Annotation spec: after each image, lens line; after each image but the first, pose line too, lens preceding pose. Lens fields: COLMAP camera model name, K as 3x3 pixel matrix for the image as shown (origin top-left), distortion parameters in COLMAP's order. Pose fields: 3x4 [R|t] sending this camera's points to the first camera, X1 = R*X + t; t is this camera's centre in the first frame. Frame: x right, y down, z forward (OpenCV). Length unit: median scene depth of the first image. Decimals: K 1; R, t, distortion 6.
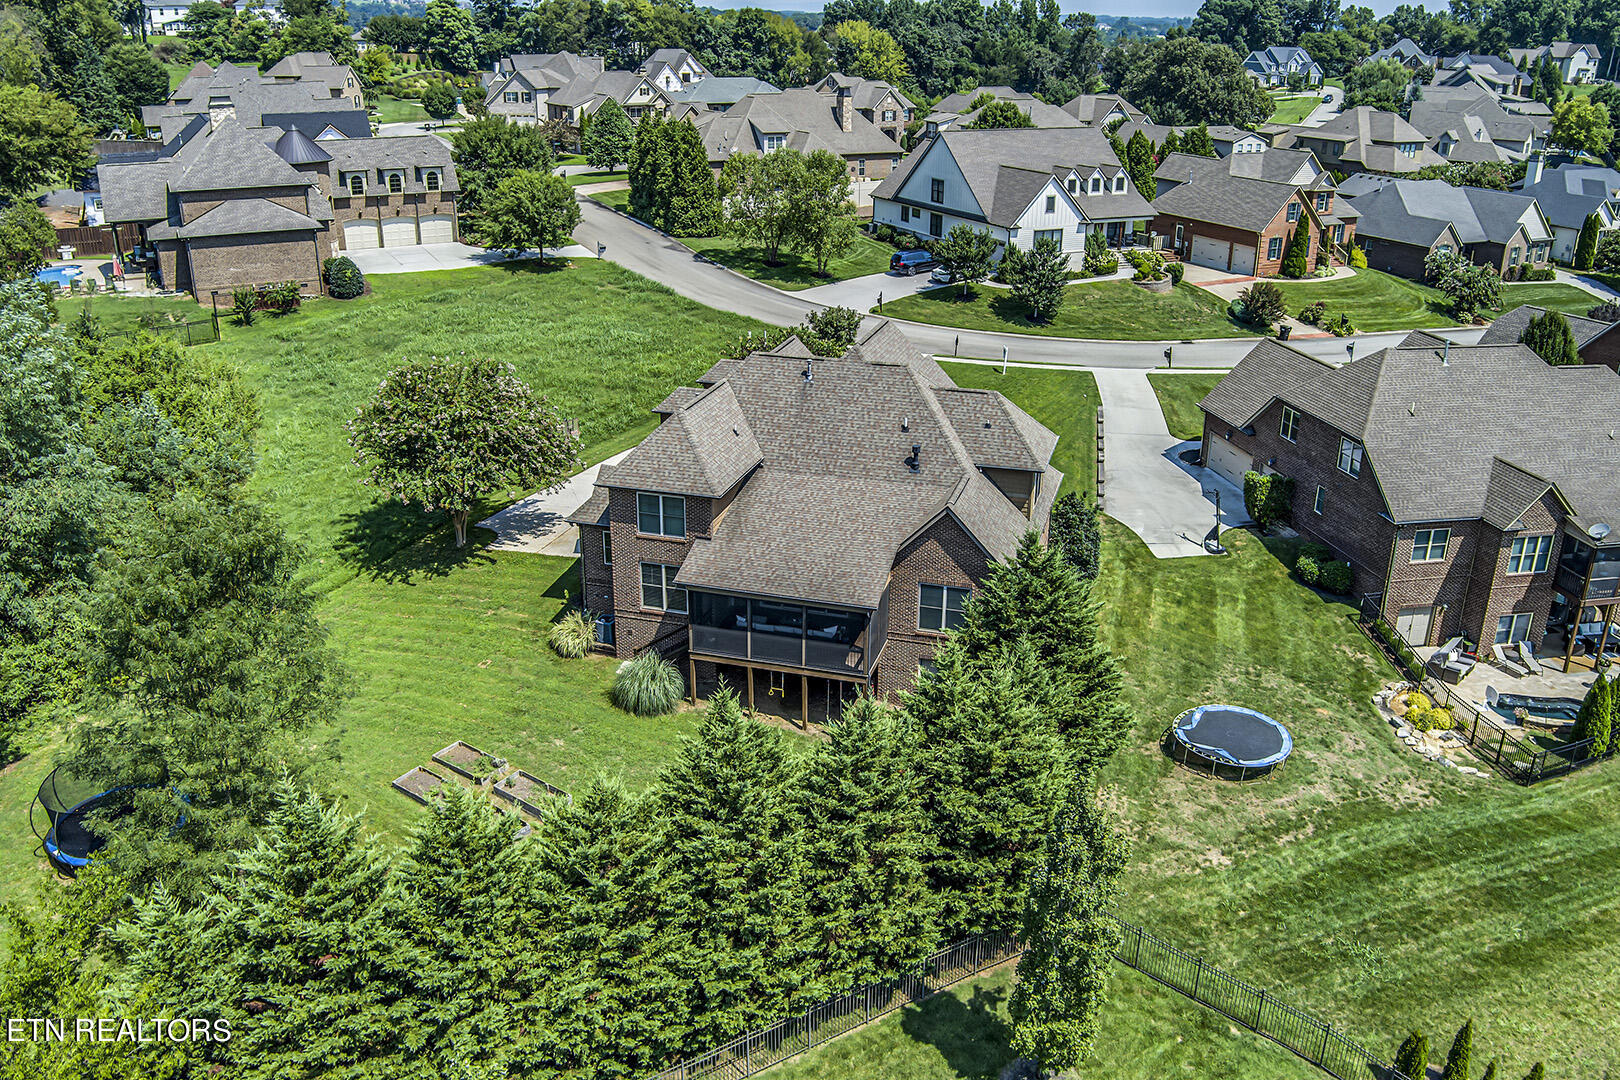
lens RADIAL K [[1311.0, 0, 810.0], [0, 1311.0, 540.0], [0, 0, 1]] dist [-0.079220, 0.036582]
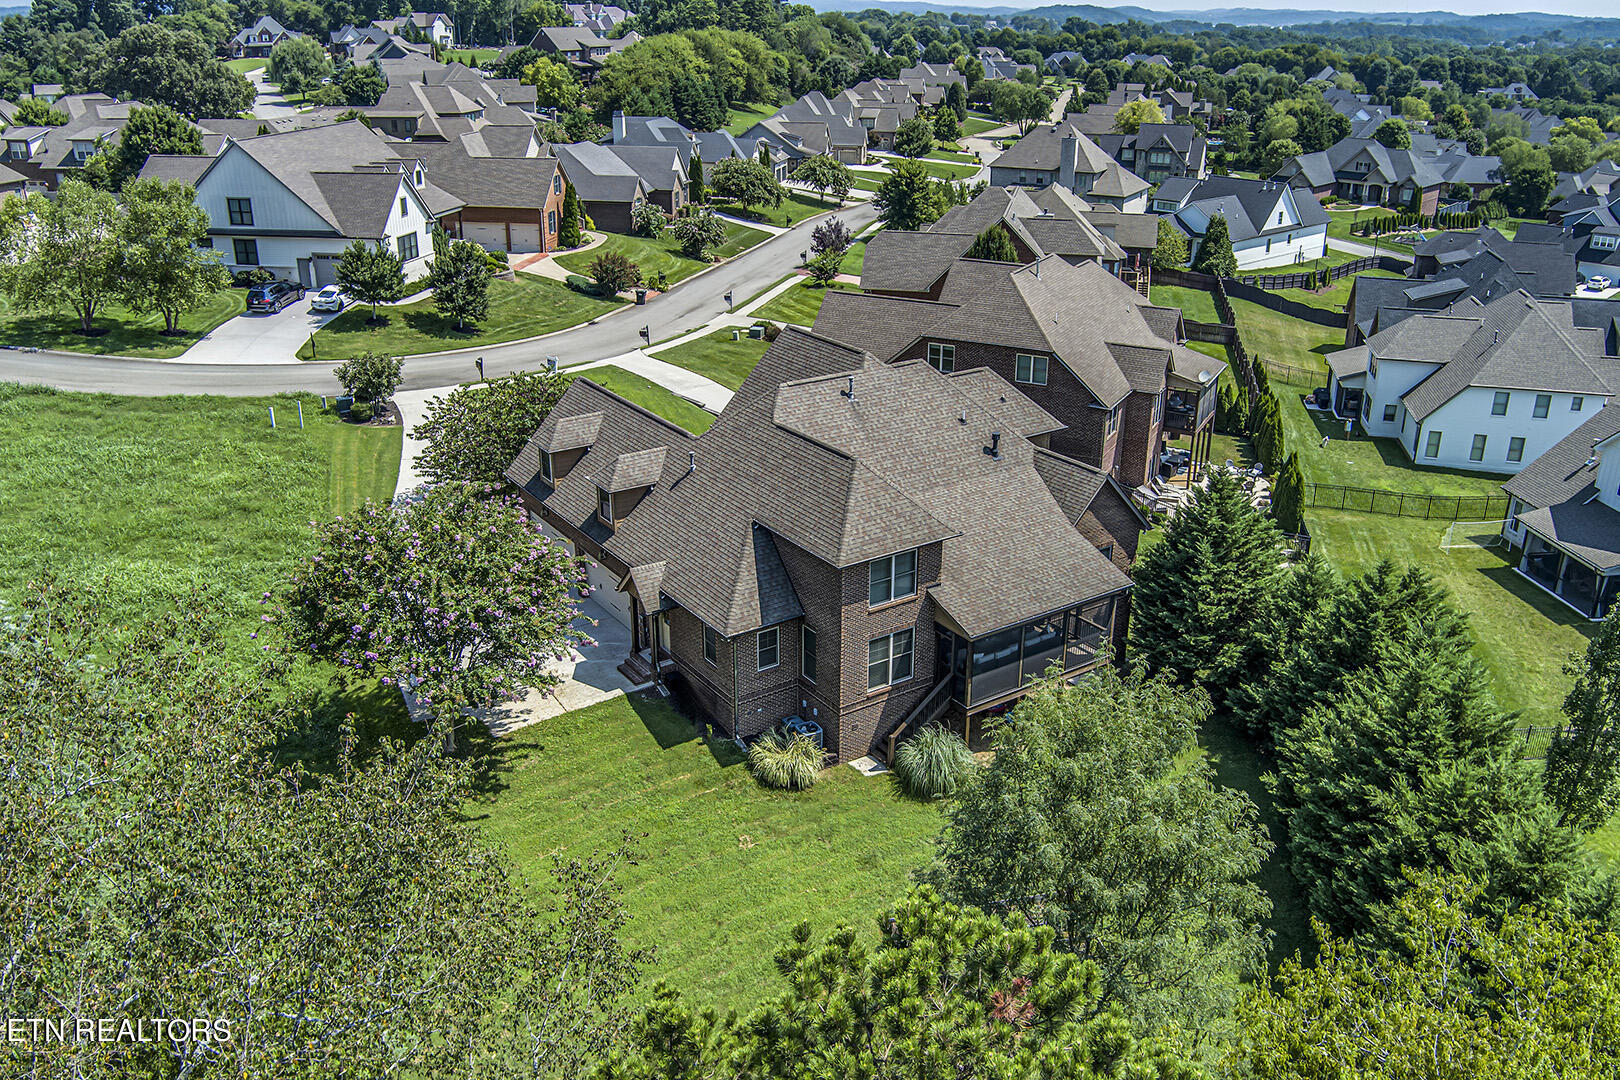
lens RADIAL K [[1311.0, 0, 810.0], [0, 1311.0, 540.0], [0, 0, 1]] dist [-0.079220, 0.036582]
pose [[0.630450, -0.302482, 0.714869, -0.328671], [0.291790, 0.945756, 0.142845, -0.078912], [-0.719300, 0.118535, 0.684513, 0.191505]]
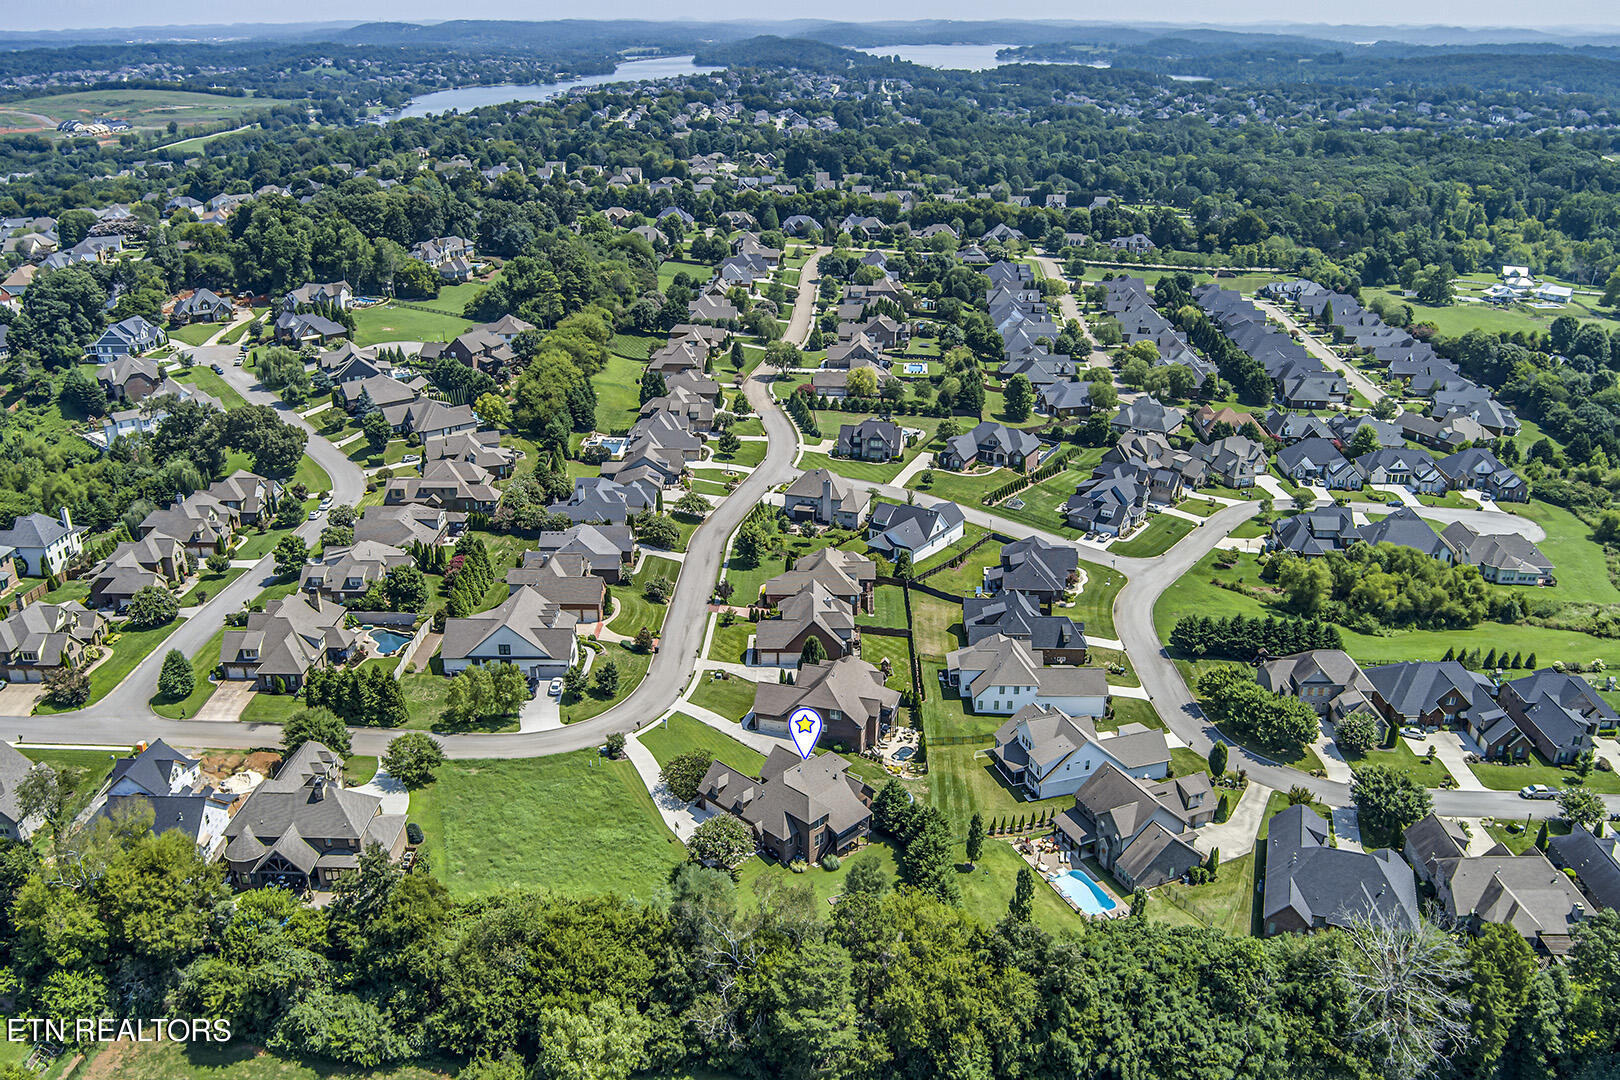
lens RADIAL K [[1311.0, 0, 810.0], [0, 1311.0, 540.0], [0, 0, 1]] dist [-0.079220, 0.036582]
pose [[0.461356, -0.342450, 0.818461, -1.284901], [0.333430, 0.921804, 0.197739, -0.668079], [-0.822177, 0.181672, 0.539463, -0.515163]]
